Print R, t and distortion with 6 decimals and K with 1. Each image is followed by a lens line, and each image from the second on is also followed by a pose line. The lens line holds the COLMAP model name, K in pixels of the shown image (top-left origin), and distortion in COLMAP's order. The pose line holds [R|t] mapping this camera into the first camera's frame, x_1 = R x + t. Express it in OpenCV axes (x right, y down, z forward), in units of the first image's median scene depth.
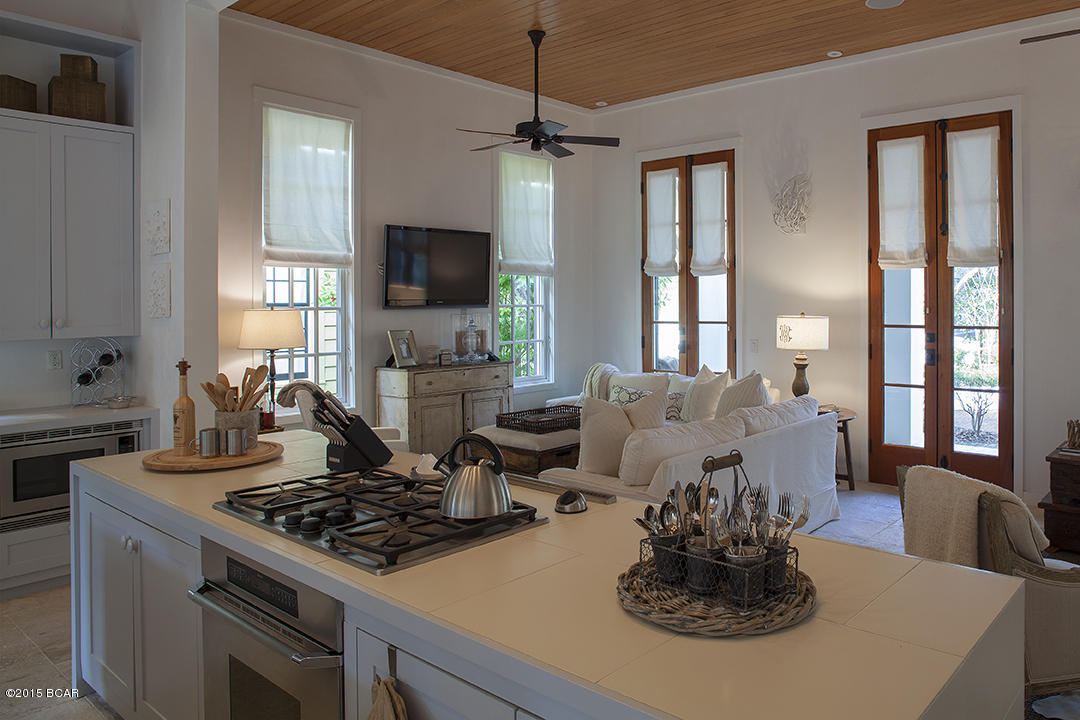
lens RADIAL K [[778.0, 0, 596.3], [0, 778.0, 315.2], [0, 0, 1]] dist [-0.050158, 0.018682]
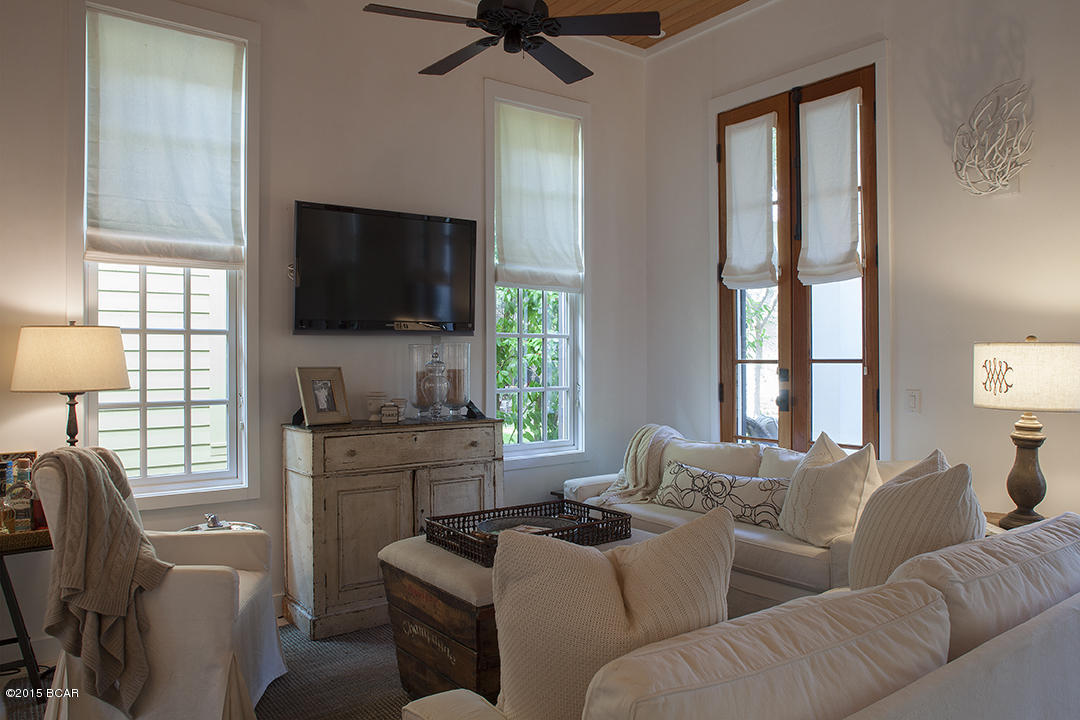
lens RADIAL K [[778.0, 0, 526.2], [0, 778.0, 345.0], [0, 0, 1]] dist [-0.050158, 0.018682]
pose [[0.976274, 0.001474, -0.216535, 0.049250], [-0.007875, 0.999557, -0.028701, 0.017566], [0.216396, 0.029725, 0.975853, 0.401379]]
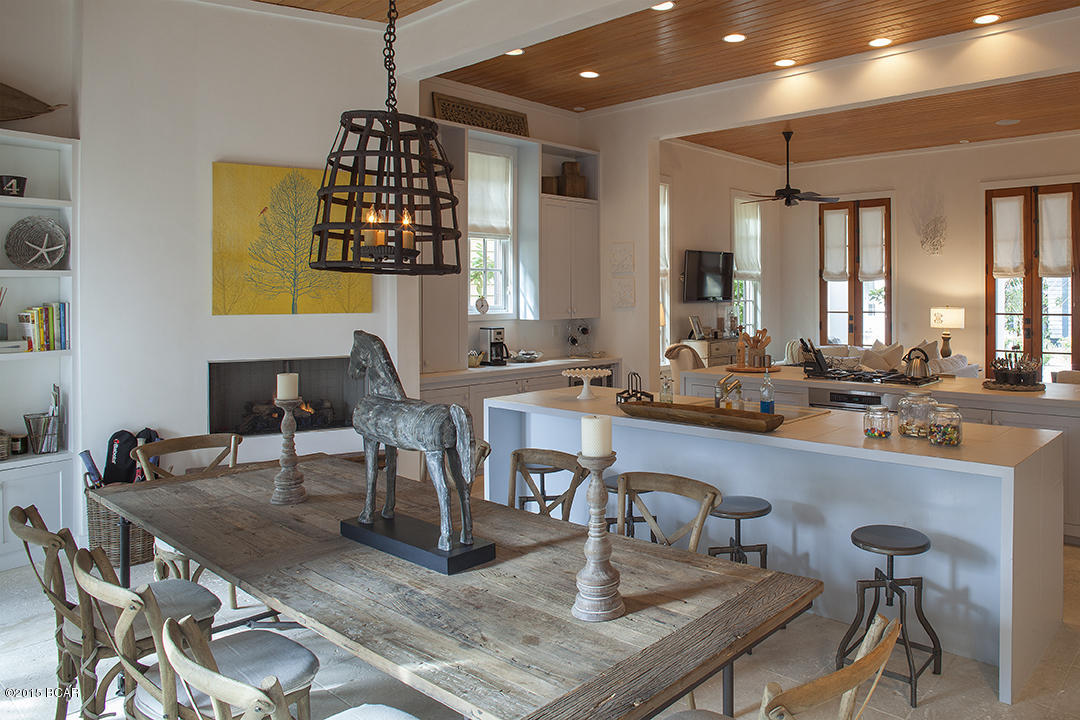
lens RADIAL K [[778.0, 0, 601.6], [0, 778.0, 304.5], [0, 0, 1]] dist [-0.050158, 0.018682]
pose [[0.999792, 0.001782, -0.020328, -0.375493], [-0.001931, 0.999971, -0.007300, 0.007133], [0.020314, 0.007338, 0.999767, -0.550518]]
